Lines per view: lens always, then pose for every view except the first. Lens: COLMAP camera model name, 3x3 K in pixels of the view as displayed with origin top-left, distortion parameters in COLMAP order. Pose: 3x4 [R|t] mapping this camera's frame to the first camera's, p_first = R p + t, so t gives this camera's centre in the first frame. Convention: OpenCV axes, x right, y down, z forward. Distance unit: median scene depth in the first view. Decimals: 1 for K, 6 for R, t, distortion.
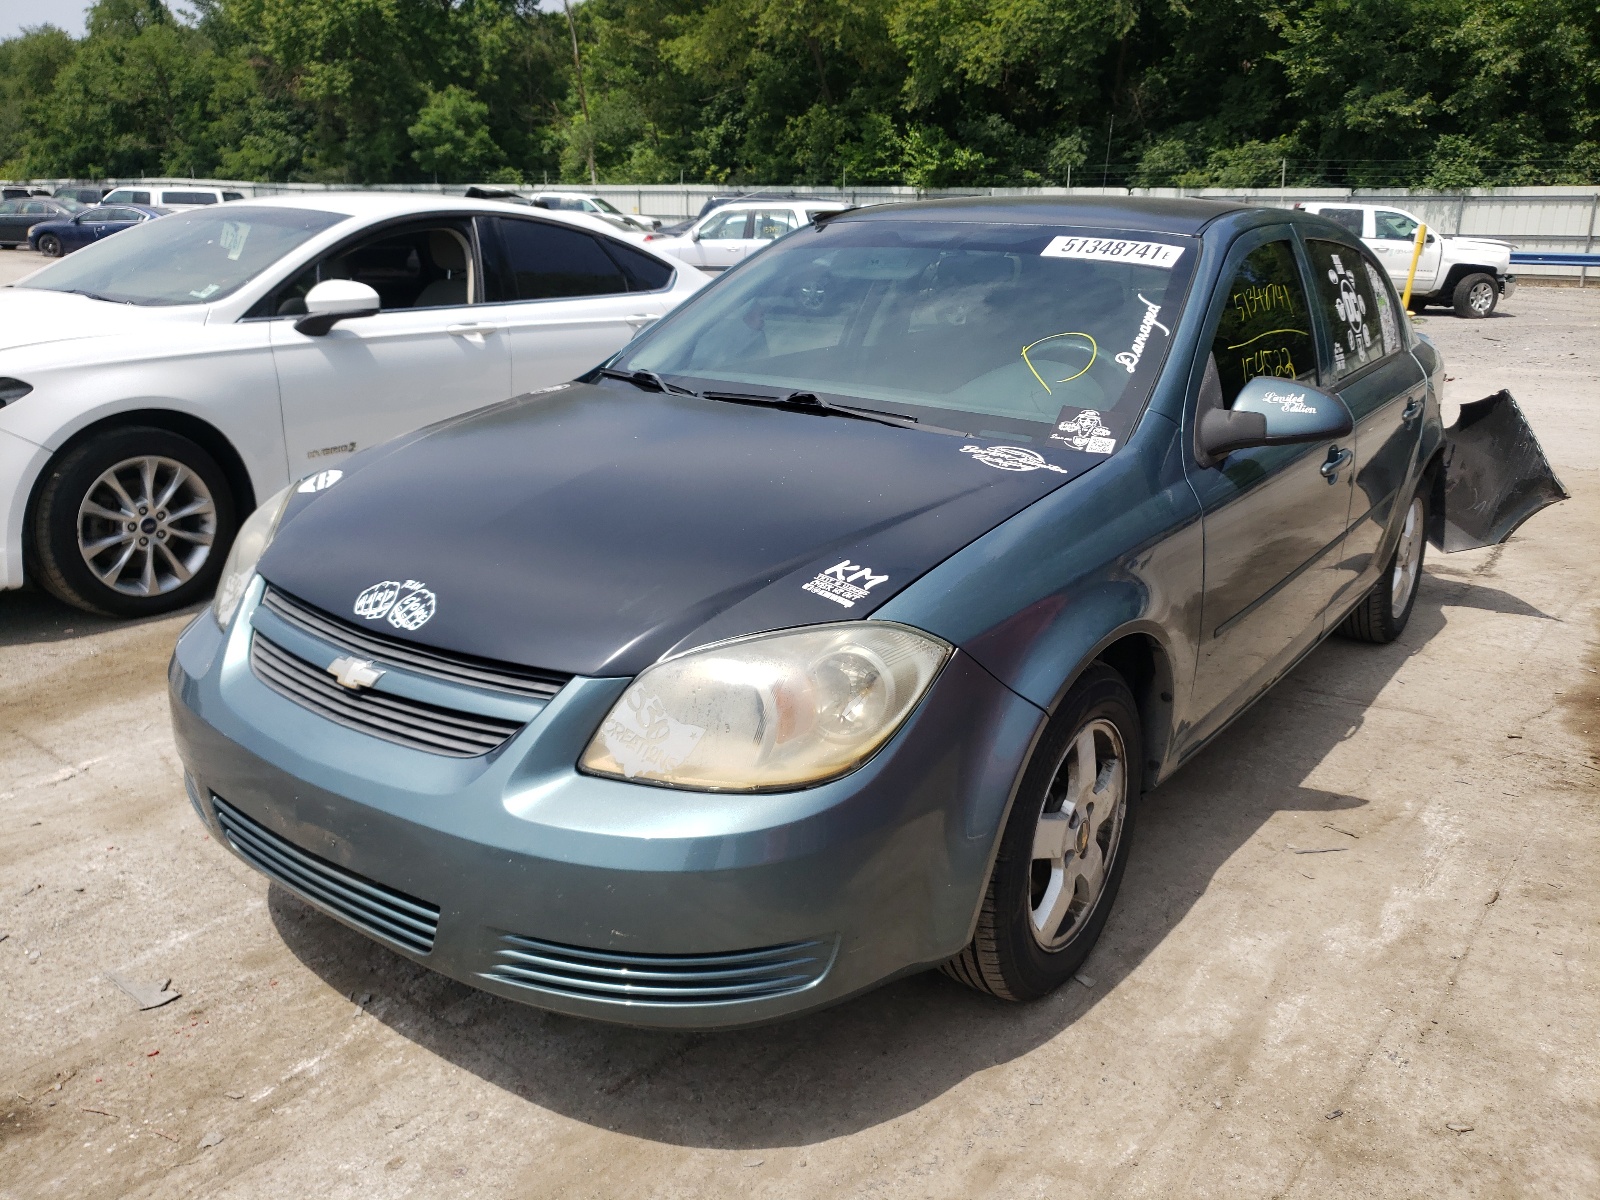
lens RADIAL K [[1196.1, 0, 836.7], [0, 1196.1, 582.8], [0, 0, 1]] dist [0.054416, -0.001510]
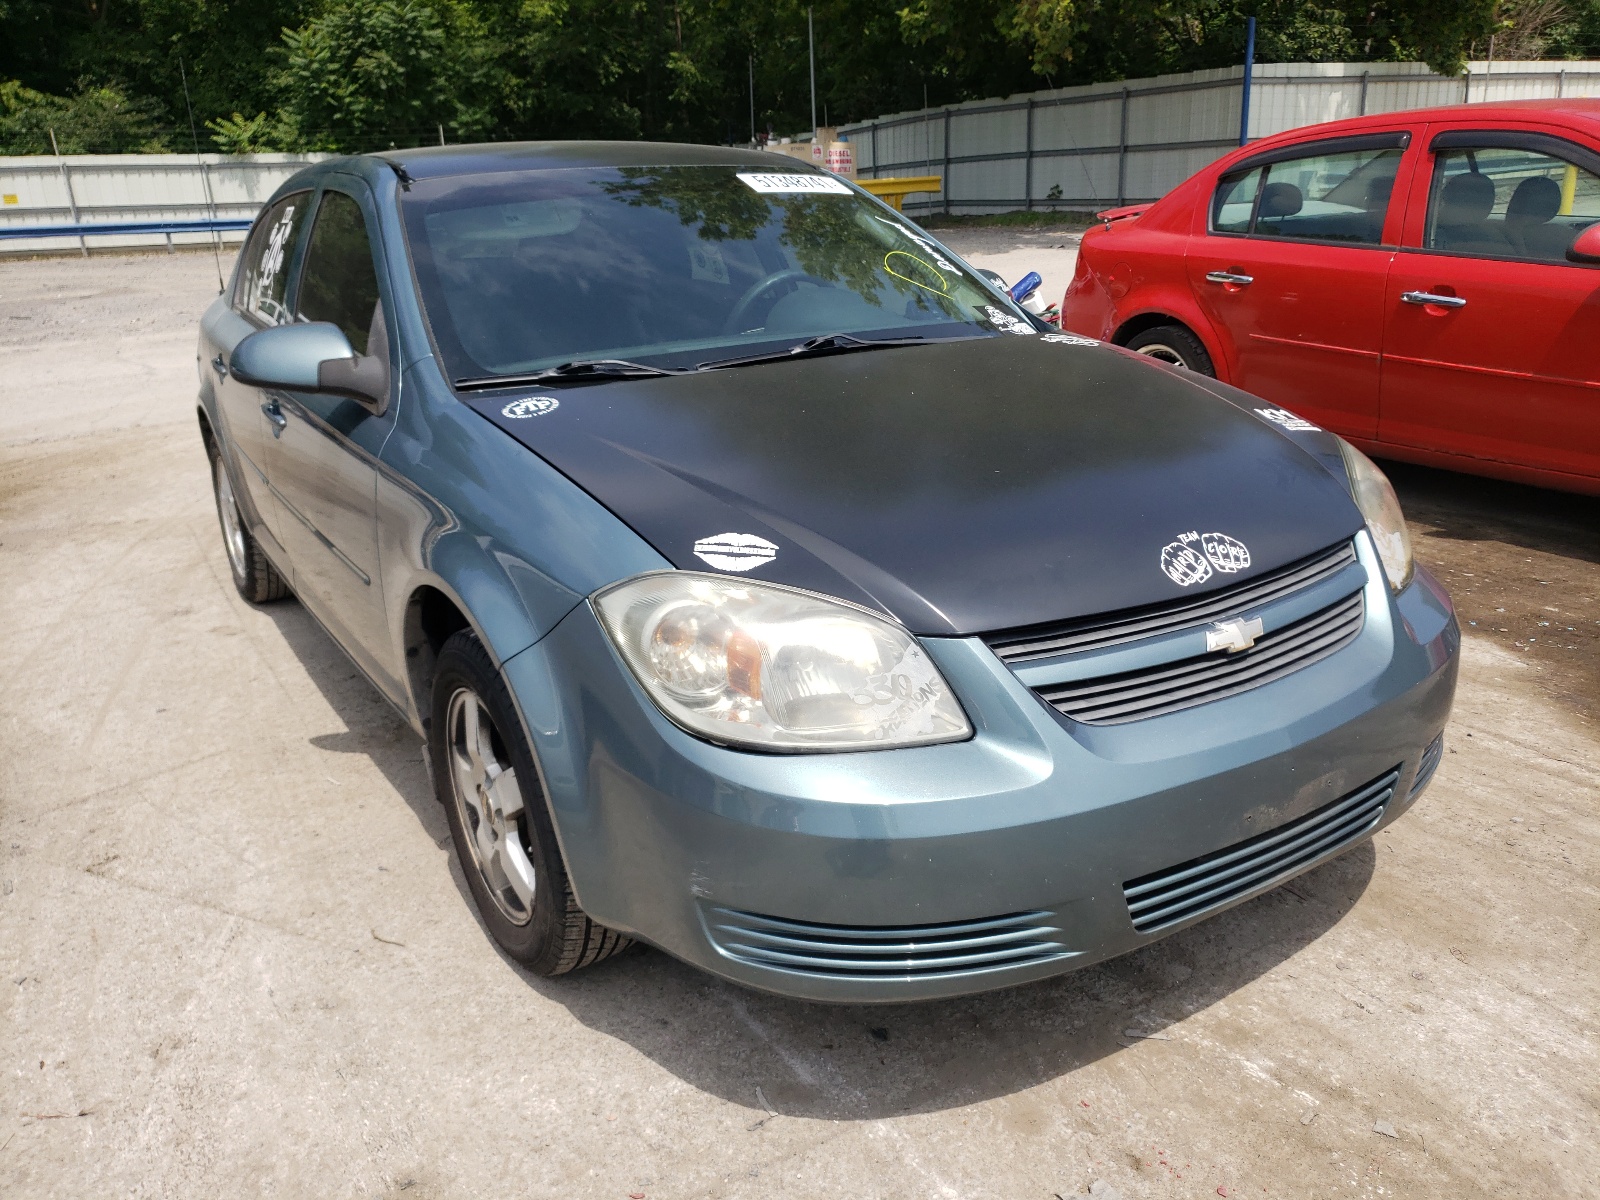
lens RADIAL K [[1196.1, 0, 800.9], [0, 1196.1, 605.5], [0, 0, 1]] dist [0.054416, -0.001510]
pose [[0.382865, -0.338431, 0.859580, -1.282408], [0.309208, 0.923756, 0.225974, -0.251624], [-0.870520, 0.179271, 0.458320, 0.843787]]
